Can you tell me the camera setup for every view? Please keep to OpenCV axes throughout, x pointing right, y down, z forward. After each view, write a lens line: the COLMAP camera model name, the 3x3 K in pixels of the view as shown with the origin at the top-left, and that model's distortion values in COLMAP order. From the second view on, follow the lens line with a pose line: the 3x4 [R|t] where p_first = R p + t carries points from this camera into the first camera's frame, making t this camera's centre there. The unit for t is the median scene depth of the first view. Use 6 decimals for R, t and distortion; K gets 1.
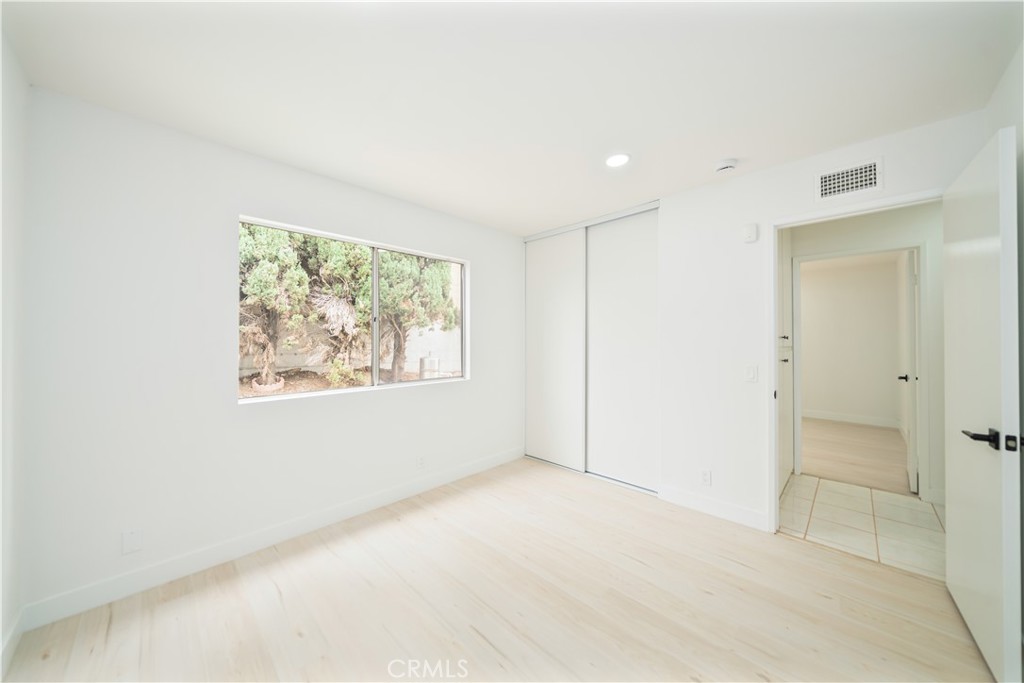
lens RADIAL K [[352.7, 0, 513.7], [0, 352.7, 337.7], [0, 0, 1]] dist [0.002507, -0.000091]
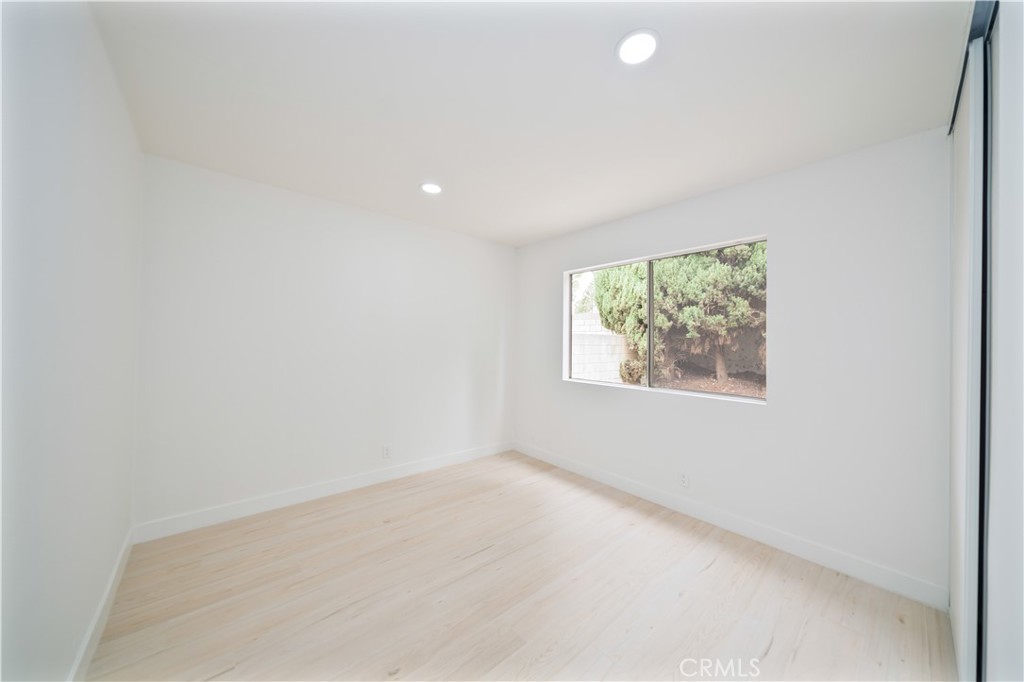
lens RADIAL K [[352.7, 0, 516.6], [0, 352.7, 338.3], [0, 0, 1]] dist [0.002507, -0.000091]
pose [[-0.081700, 0.000399, -0.996657, 0.688156], [0.000339, 1.000000, 0.000373, -0.005407], [0.996657, -0.000307, -0.081701, 0.674691]]
